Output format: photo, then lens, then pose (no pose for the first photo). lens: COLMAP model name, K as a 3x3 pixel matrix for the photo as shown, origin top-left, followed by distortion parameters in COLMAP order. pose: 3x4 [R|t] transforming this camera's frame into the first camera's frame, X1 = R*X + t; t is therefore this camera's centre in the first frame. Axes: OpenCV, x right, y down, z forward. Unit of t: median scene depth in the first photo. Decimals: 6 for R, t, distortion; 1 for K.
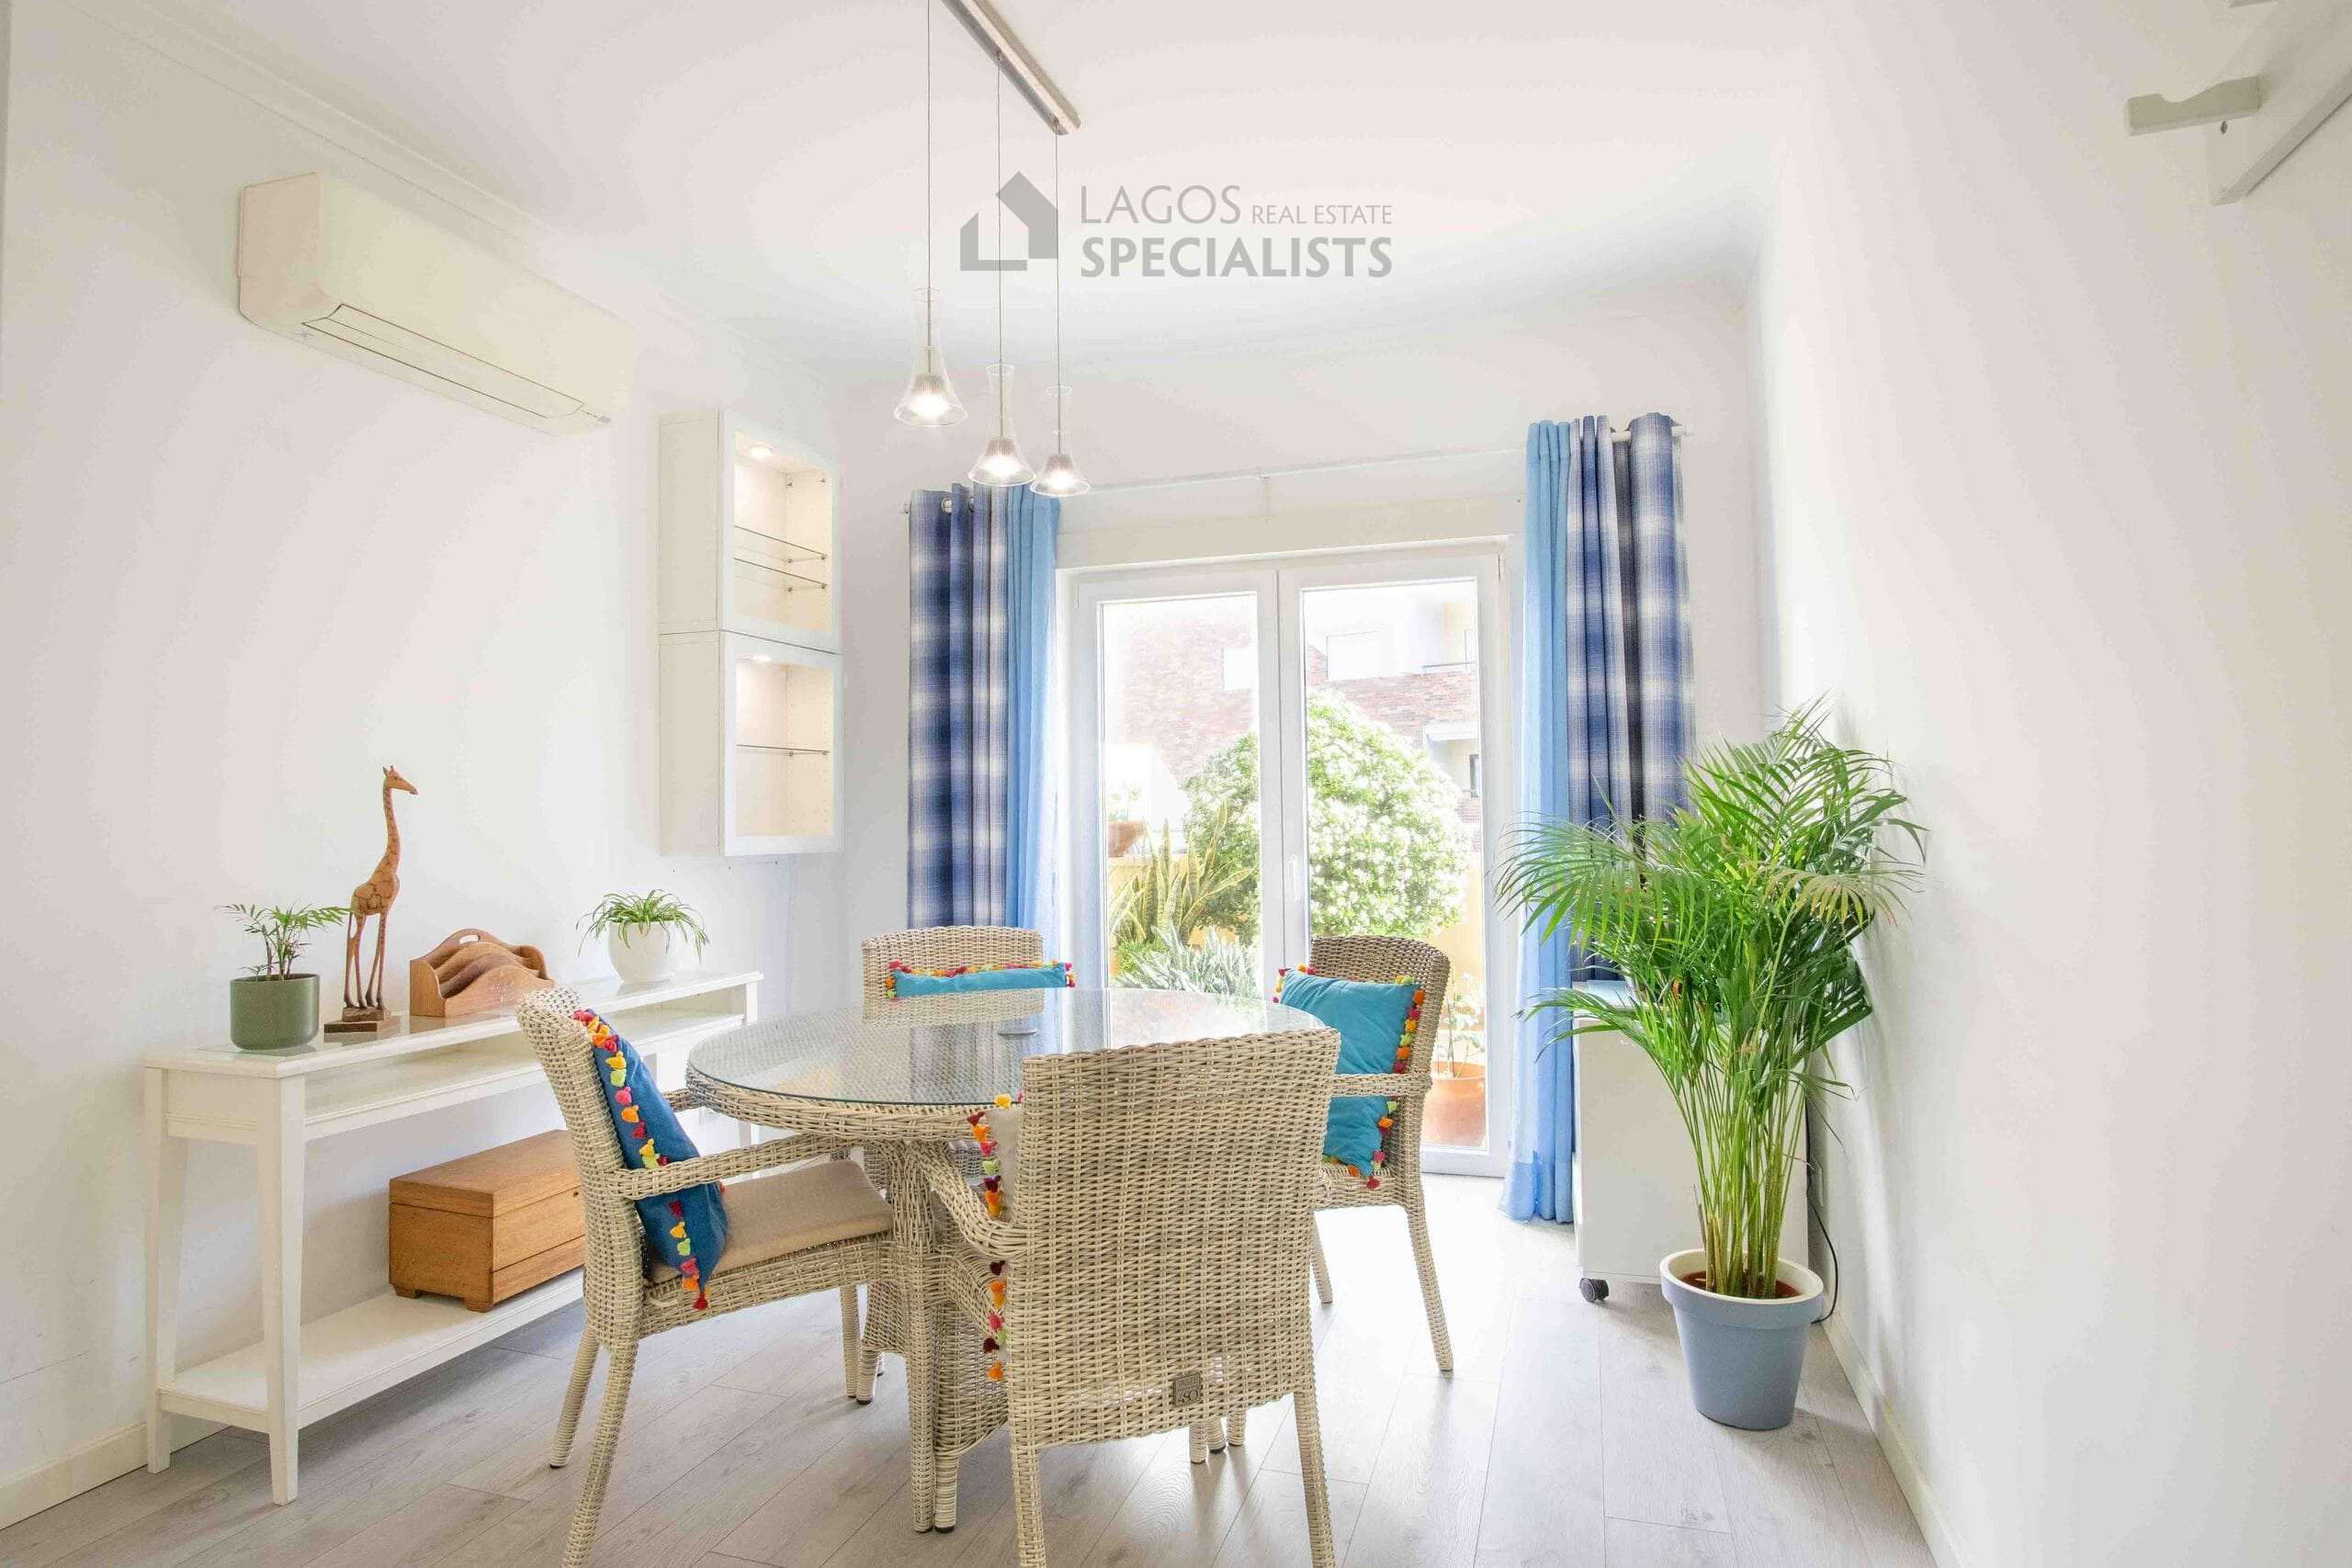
lens RADIAL K [[1295.8, 0, 1181.5], [0, 1295.8, 768.5], [0, 0, 1]] dist [-0.025602, -0.001356]
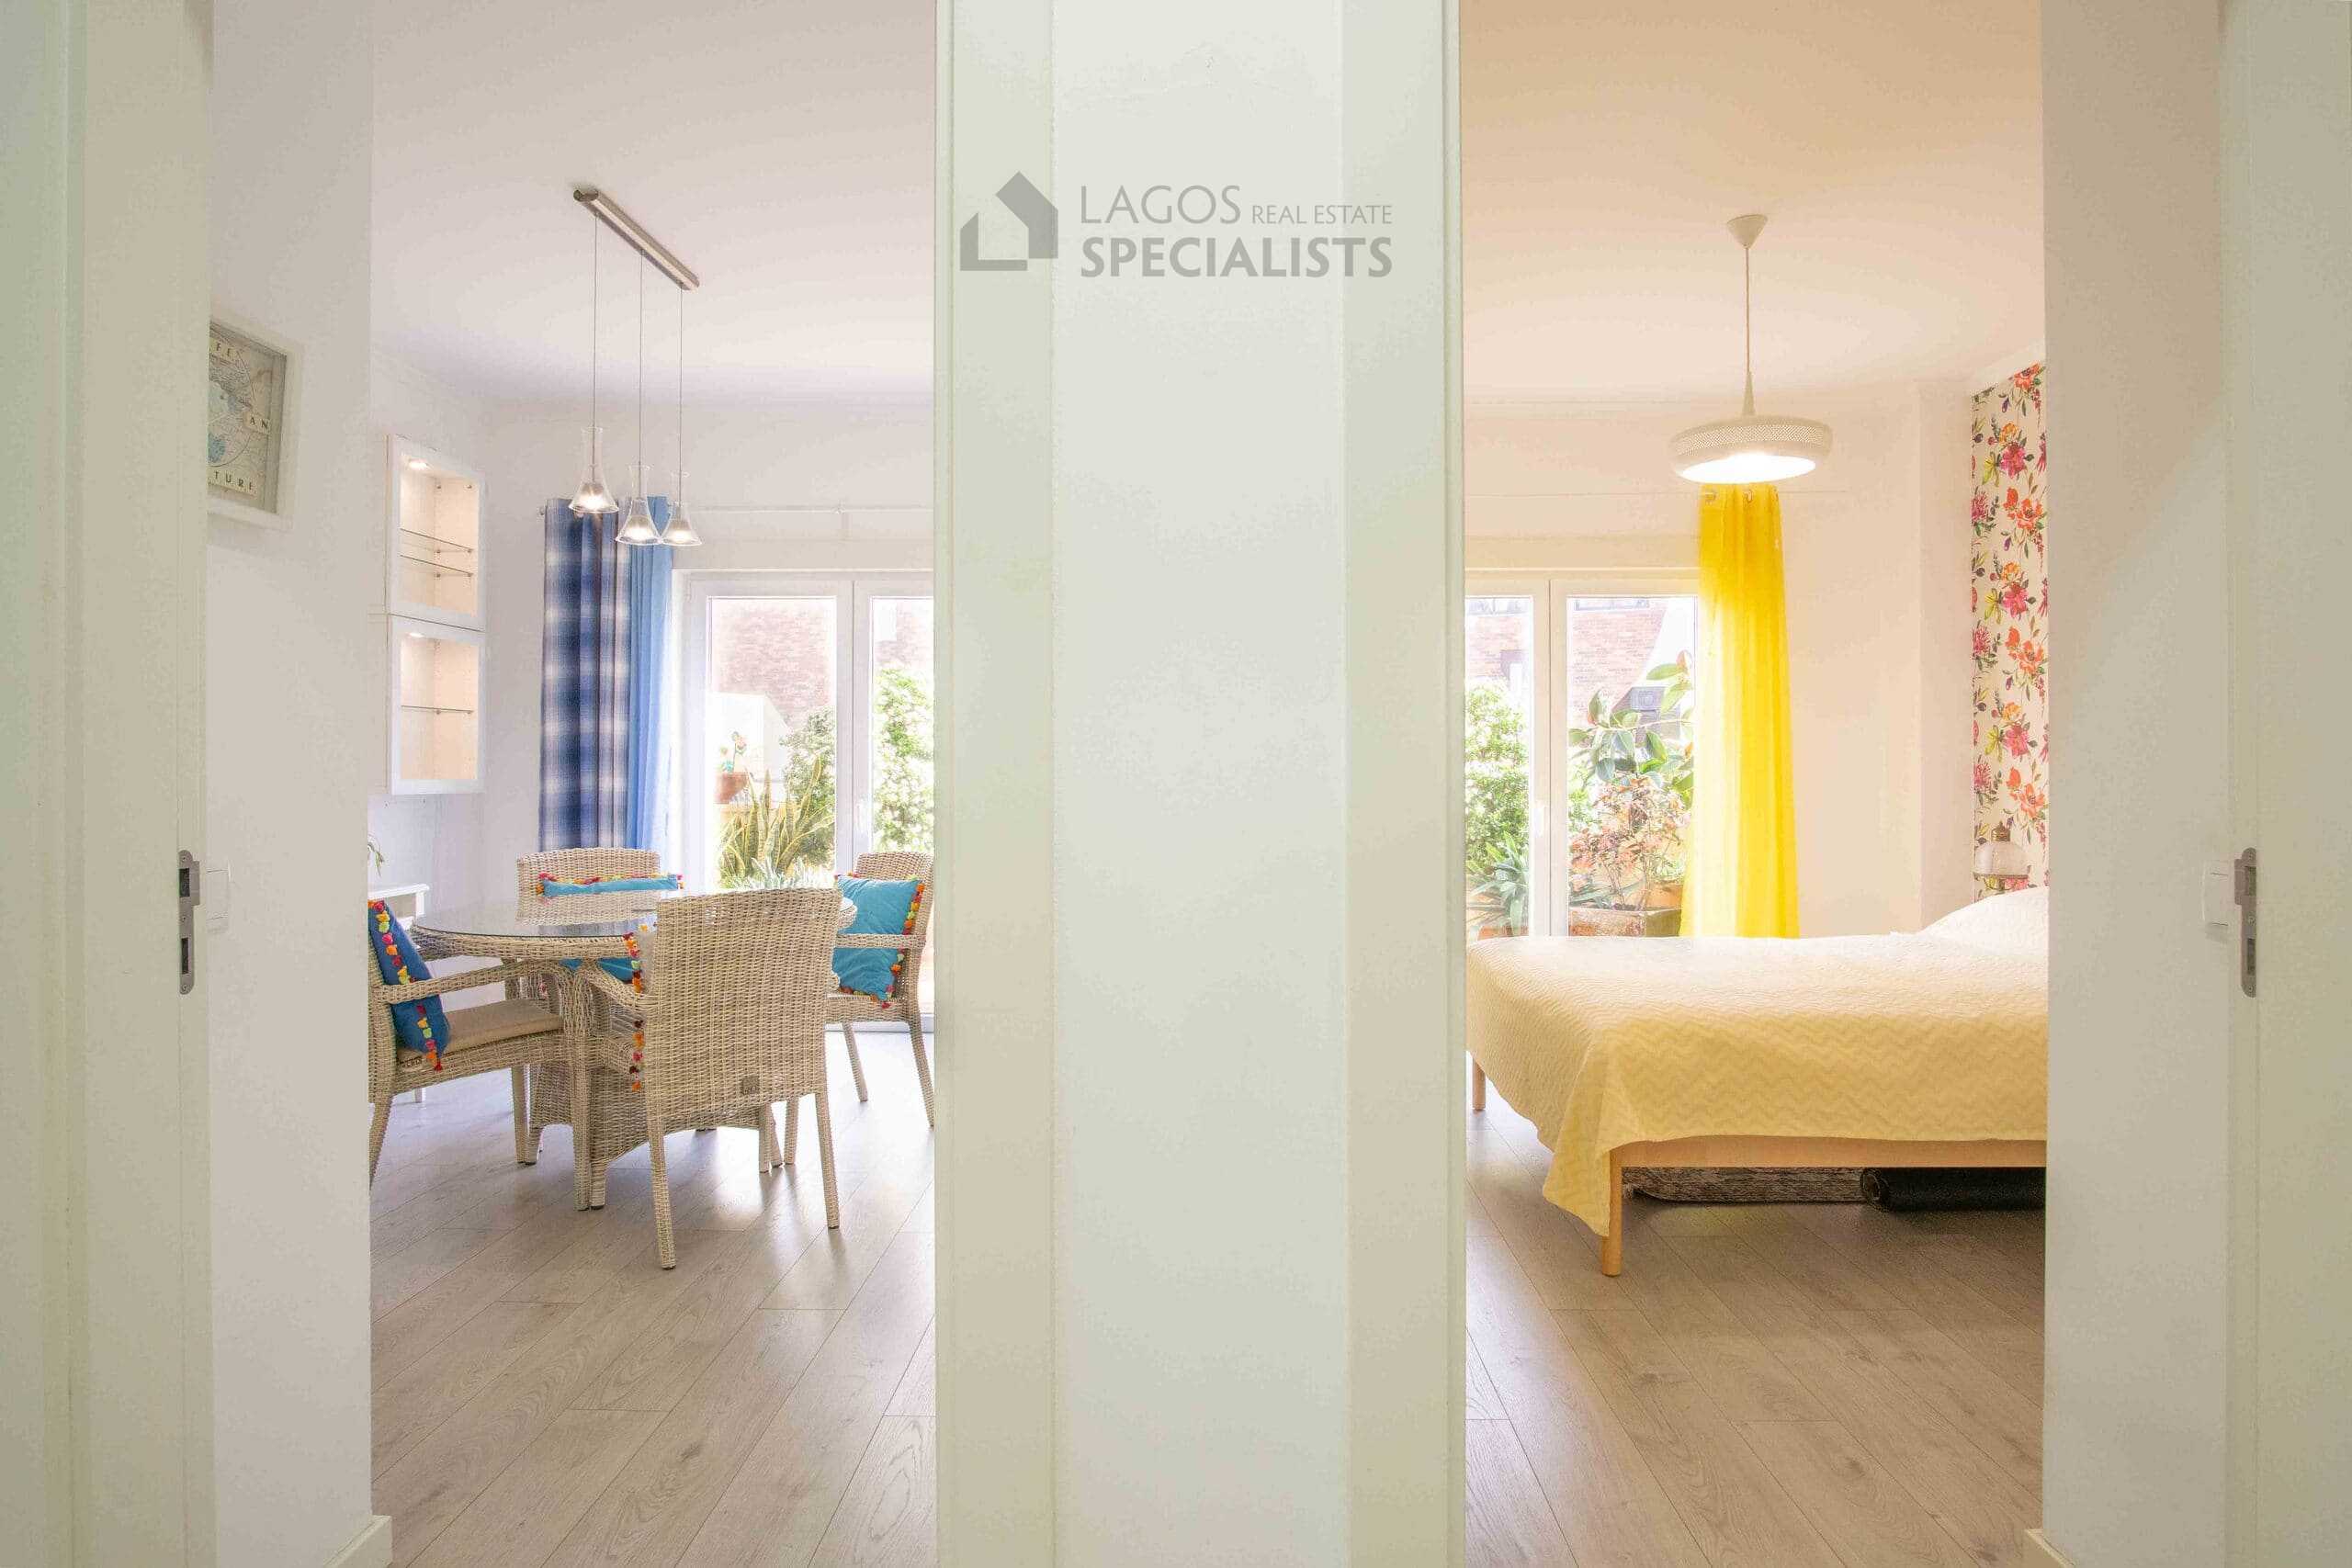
lens RADIAL K [[1295.8, 0, 1181.5], [0, 1295.8, 768.5], [0, 0, 1]] dist [-0.025602, -0.001356]
pose [[0.958759, 0.016571, 0.283738, 0.029686], [-0.026457, 0.999168, 0.031044, -0.016819], [-0.282987, -0.037270, 0.958399, -0.417304]]
